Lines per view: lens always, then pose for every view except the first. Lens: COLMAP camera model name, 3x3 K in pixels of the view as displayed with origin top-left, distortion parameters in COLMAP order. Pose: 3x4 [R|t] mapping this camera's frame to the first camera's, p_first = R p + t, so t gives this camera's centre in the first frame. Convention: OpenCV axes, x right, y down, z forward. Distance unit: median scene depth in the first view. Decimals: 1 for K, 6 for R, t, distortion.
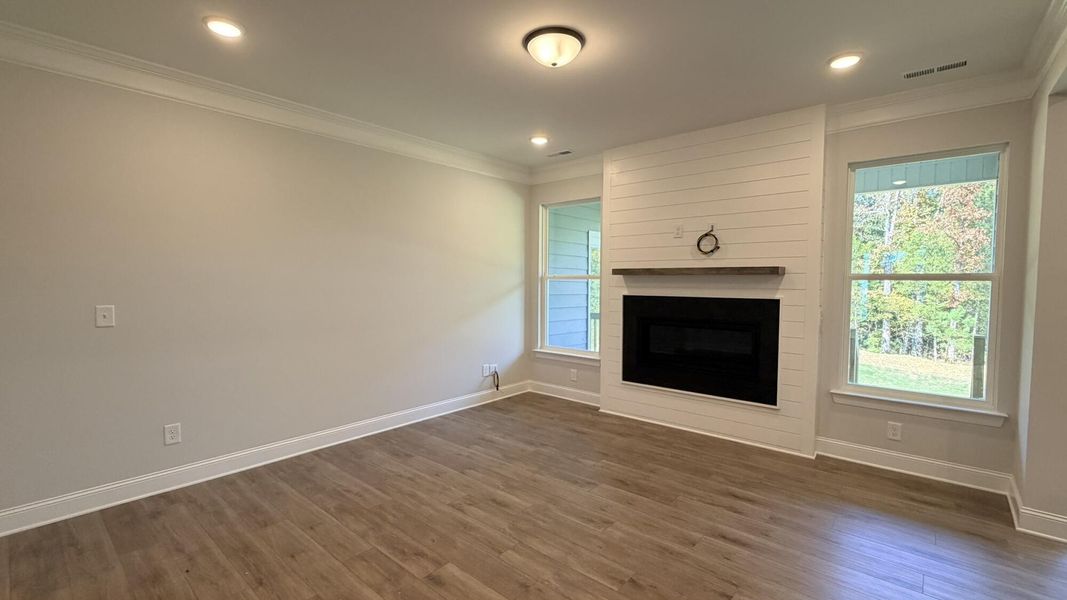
lens RADIAL K [[465.3, 0, 528.5], [0, 465.3, 301.4], [0, 0, 1]] dist [-0.001632, -0.001218]
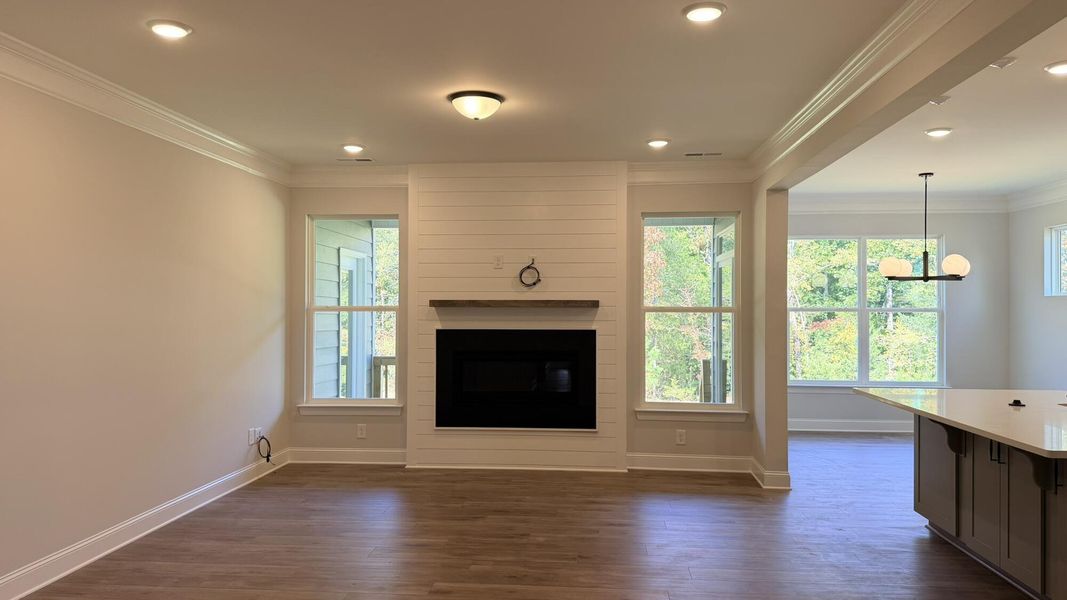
lens RADIAL K [[765.6, 0, 534.4], [0, 765.6, 293.8], [0, 0, 1]] dist [0.041429, -0.016267]
pose [[0.806741, 0.008295, 0.590846, -0.583555], [0.029369, 0.998103, -0.054113, 0.003761], [-0.590174, 0.061008, 0.804967, -0.334525]]
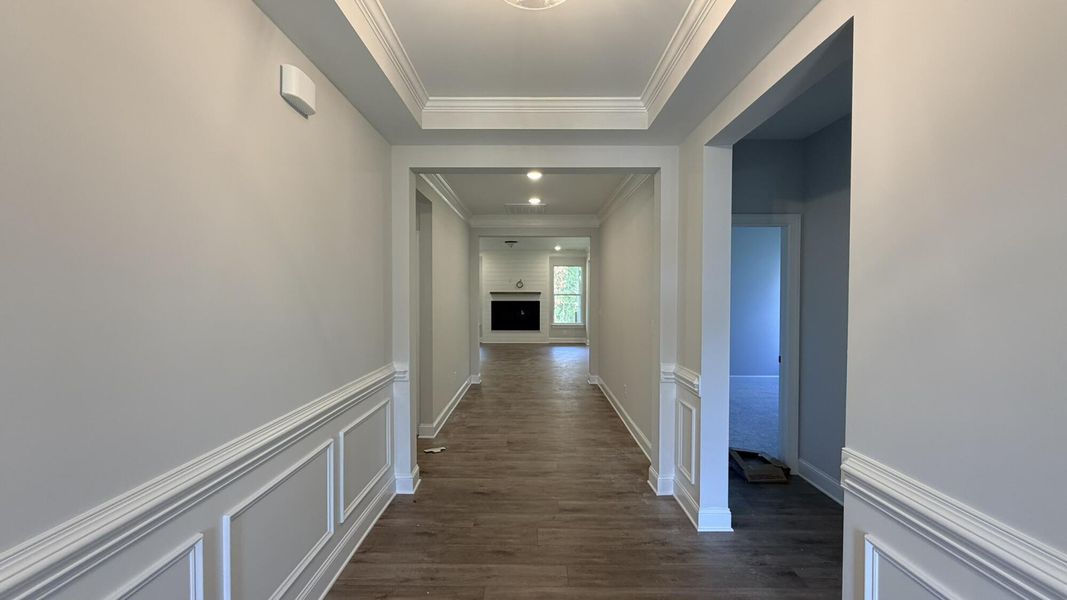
lens RADIAL K [[440.5, 0, 532.3], [0, 440.5, 300.9], [0, 0, 1]] dist [-0.001375, -0.000208]
pose [[0.745782, -0.008787, 0.666132, -1.647844], [0.035022, 0.999047, -0.026031, 0.077155], [-0.665269, 0.042743, 0.745380, -1.401495]]
